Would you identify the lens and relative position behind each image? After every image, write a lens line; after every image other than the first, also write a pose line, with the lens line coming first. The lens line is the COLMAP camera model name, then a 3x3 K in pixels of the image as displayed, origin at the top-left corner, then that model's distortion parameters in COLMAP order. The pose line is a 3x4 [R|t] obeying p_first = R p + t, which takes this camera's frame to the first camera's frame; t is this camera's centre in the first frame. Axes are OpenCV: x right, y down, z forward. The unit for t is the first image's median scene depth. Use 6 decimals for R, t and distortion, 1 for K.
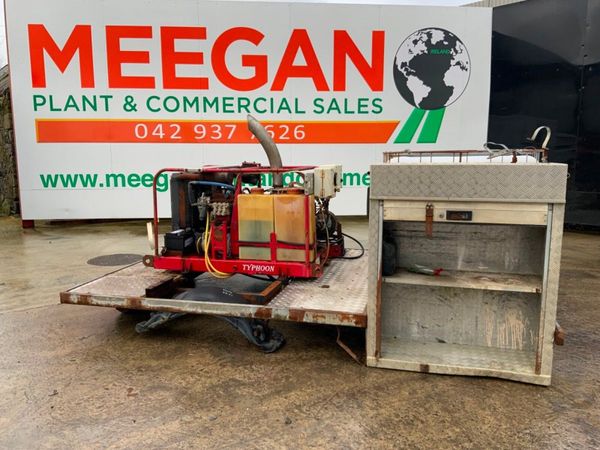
lens RADIAL K [[495.5, 0, 300.0], [0, 495.5, 225.0], [0, 0, 1]] dist [0.107699, -0.218666]
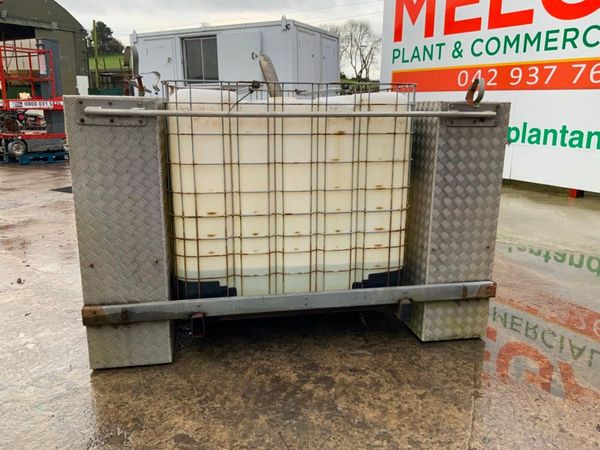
lens RADIAL K [[508.5, 0, 297.0], [0, 508.5, 217.3], [0, 0, 1]] dist [0.047402, -0.085302]
pose [[0.422851, 0.205962, -0.882483, 0.458003], [-0.145692, 0.976612, 0.158121, -0.038406], [0.894411, 0.061709, 0.442969, 0.308552]]
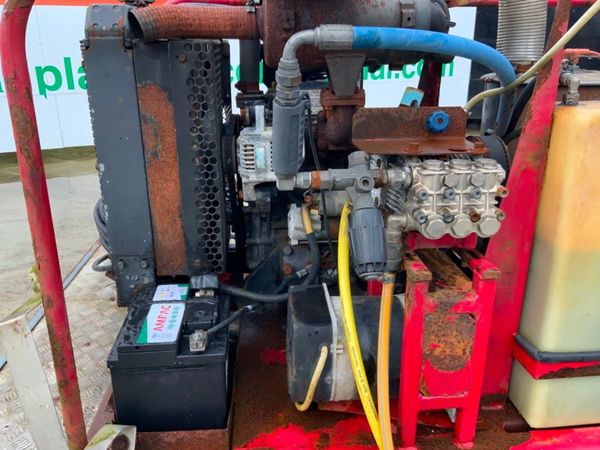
lens RADIAL K [[495.5, 0, 300.0], [0, 495.5, 225.0], [0, 0, 1]] dist [0.107699, -0.218666]
pose [[0.944732, -0.112059, 0.308096, -0.124992], [0.052286, 0.979242, 0.195837, -0.028161], [-0.323646, -0.168904, 0.930981, 0.396777]]
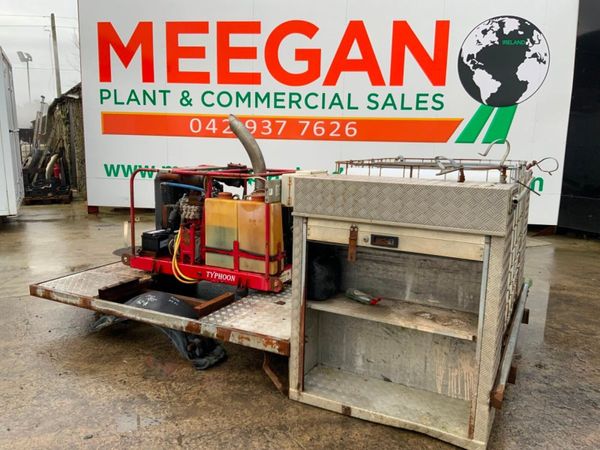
lens RADIAL K [[495.5, 0, 300.0], [0, 495.5, 225.0], [0, 0, 1]] dist [0.107699, -0.218666]
pose [[0.975962, 0.060986, -0.209233, 0.118159], [-0.057616, 0.998093, 0.022170, -0.019097], [0.210186, -0.009582, 0.977614, 0.044685]]
